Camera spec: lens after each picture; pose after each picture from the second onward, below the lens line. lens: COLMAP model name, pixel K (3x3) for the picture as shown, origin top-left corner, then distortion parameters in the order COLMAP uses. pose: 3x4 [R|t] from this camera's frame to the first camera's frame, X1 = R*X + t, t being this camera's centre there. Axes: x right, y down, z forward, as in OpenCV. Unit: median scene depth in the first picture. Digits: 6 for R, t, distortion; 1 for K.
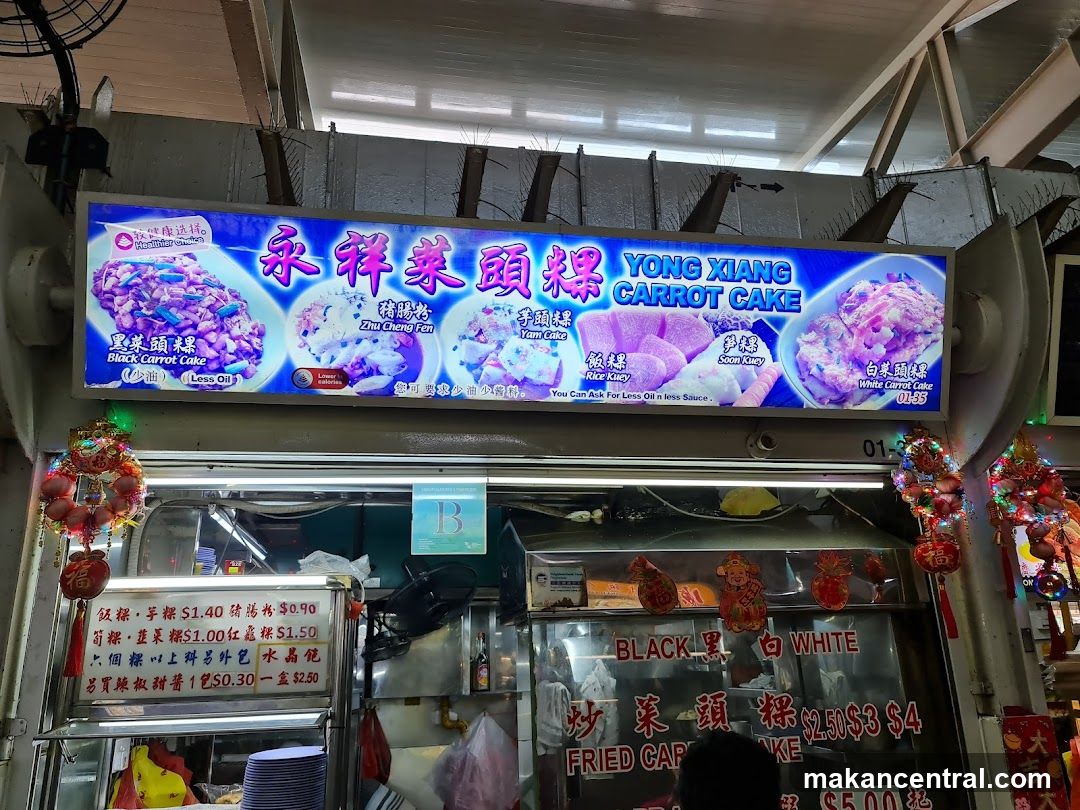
lens RADIAL K [[785.3, 0, 536.3], [0, 785.3, 409.4], [0, 0, 1]] dist [0.046892, -0.019290]
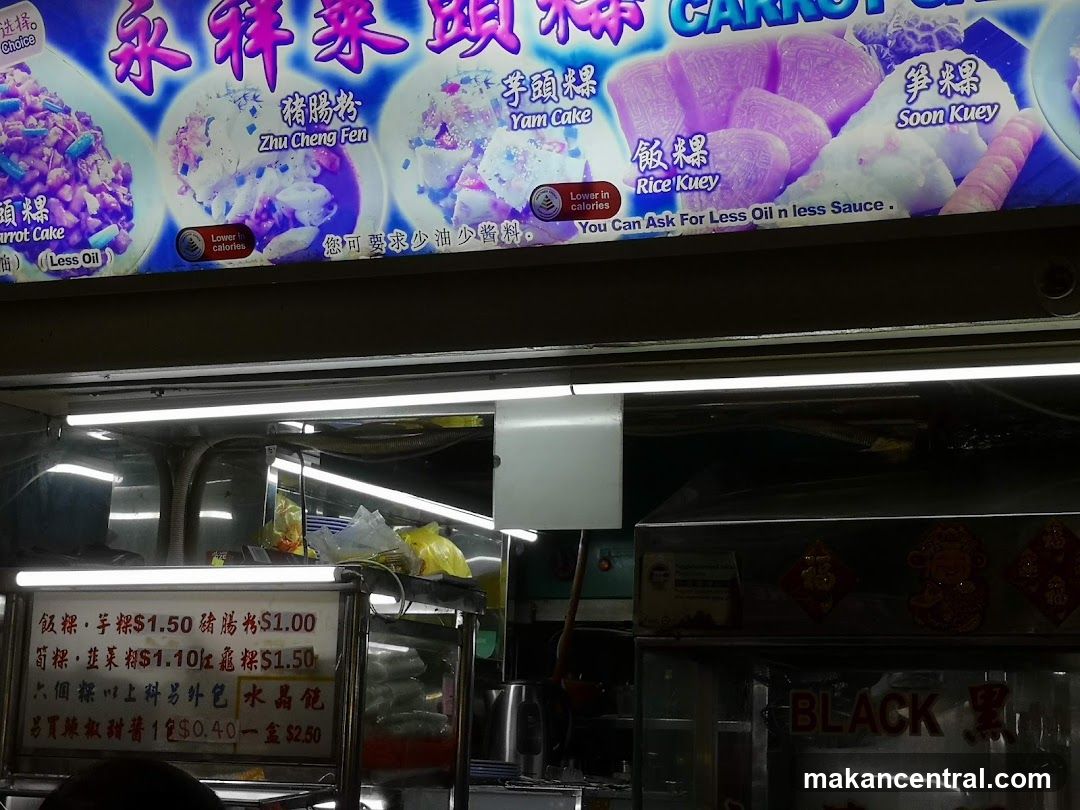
lens RADIAL K [[2206.8, 0, 533.5], [0, 2206.8, 403.9], [0, 0, 1]] dist [0.081335, 0.000000]
pose [[0.825077, -0.040564, -0.563562, 0.802313], [0.113058, 0.989101, 0.094329, -0.045413], [0.553593, -0.141544, 0.820671, -0.238056]]
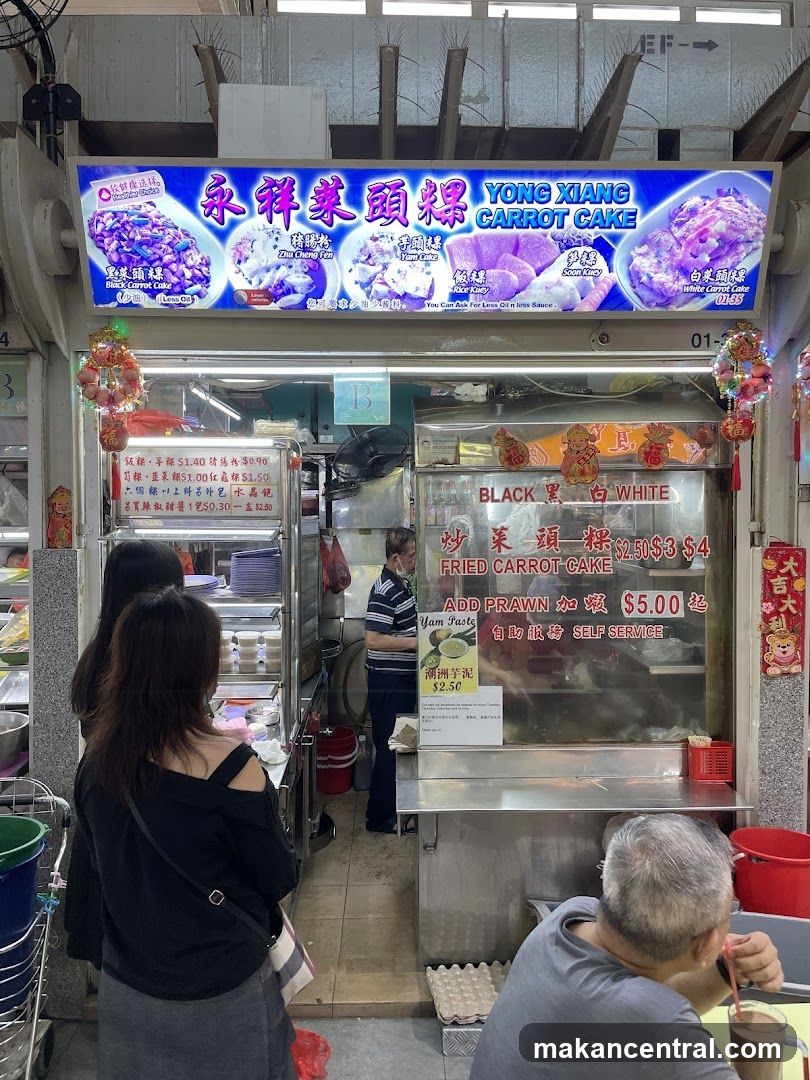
lens RADIAL K [[818.7, 0, 408.2], [0, 818.7, 534.1], [0, 0, 1]] dist [0.065345, -0.078420]
pose [[0.988466, 0.031700, -0.148090, 0.198882], [0.019574, 0.942903, 0.332491, -0.112686], [0.150175, -0.331555, 0.931407, -0.387587]]
